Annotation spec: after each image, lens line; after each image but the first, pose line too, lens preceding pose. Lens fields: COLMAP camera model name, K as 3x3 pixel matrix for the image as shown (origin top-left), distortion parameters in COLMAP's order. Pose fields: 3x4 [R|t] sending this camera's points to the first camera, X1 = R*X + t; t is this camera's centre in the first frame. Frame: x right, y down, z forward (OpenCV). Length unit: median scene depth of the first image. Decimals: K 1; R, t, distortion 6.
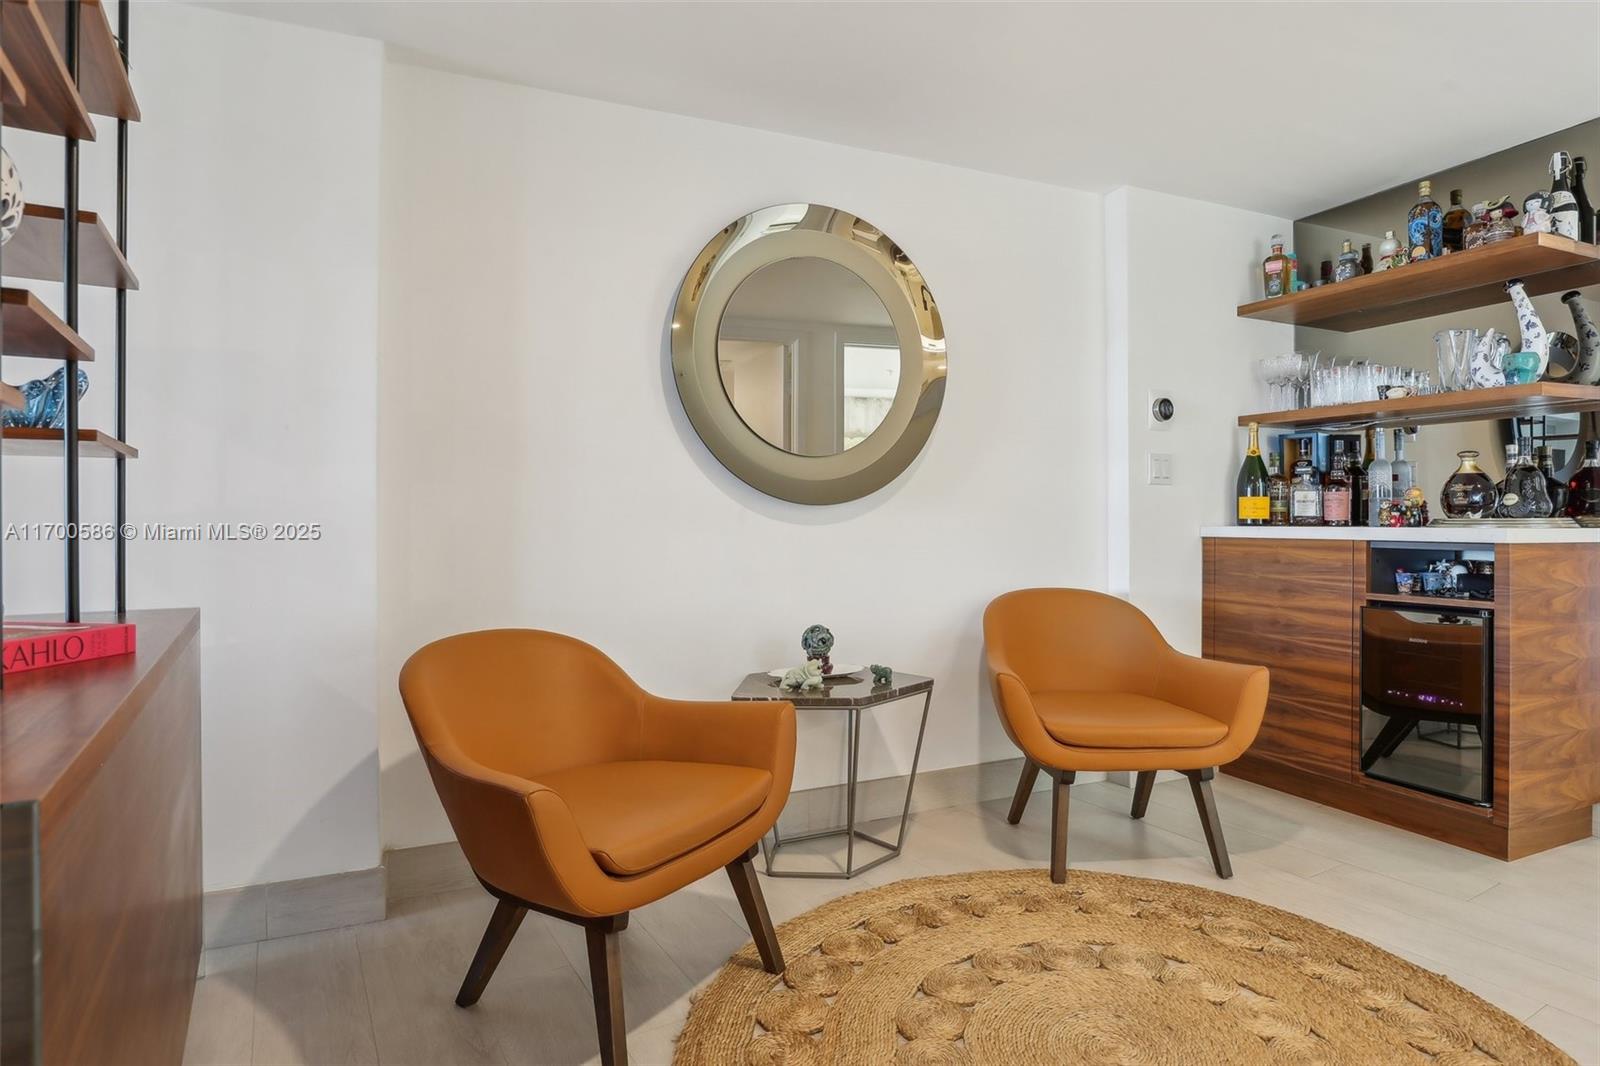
lens RADIAL K [[892.3, 0, 792.1], [0, 892.3, 516.6], [0, 0, 1]] dist [-0.002114, 0.000238]
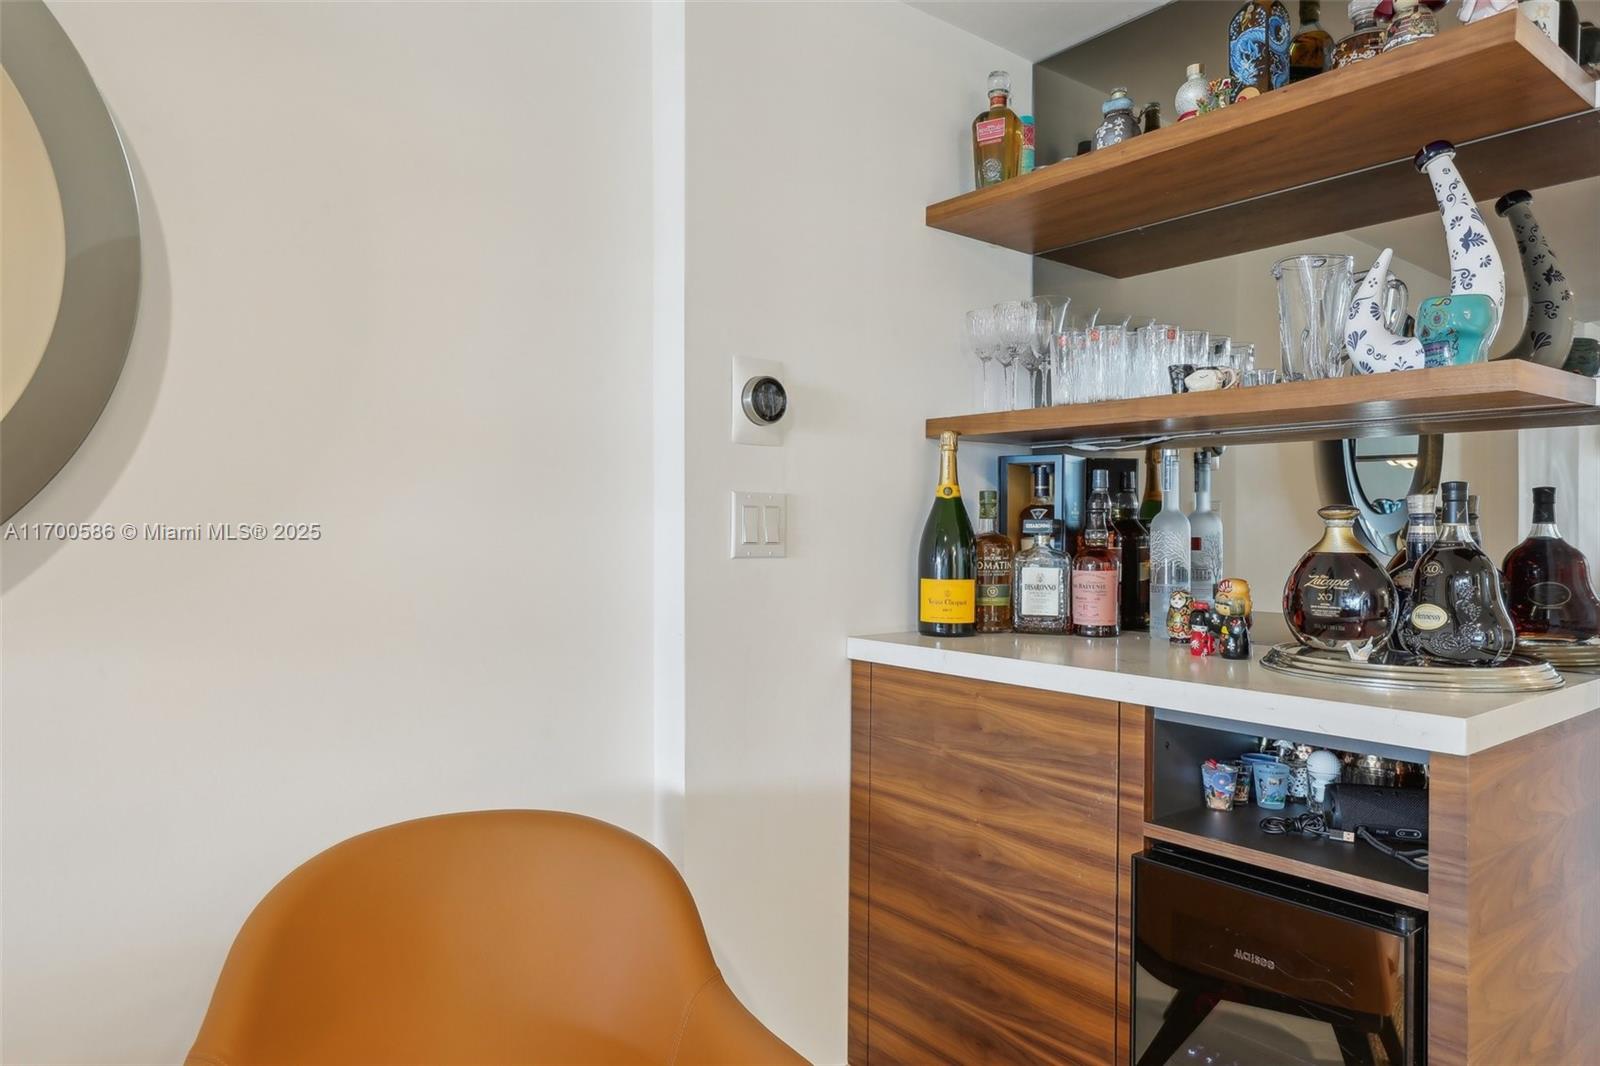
lens RADIAL K [[1013.0, 0, 780.6], [0, 1013.0, 526.7], [0, 0, 1]] dist [0.024167, -0.002667]
pose [[0.974351, 0.006849, 0.224929, 0.298940], [-0.007980, 0.999960, 0.004122, -0.054059], [-0.224892, -0.005811, 0.974366, 0.464470]]
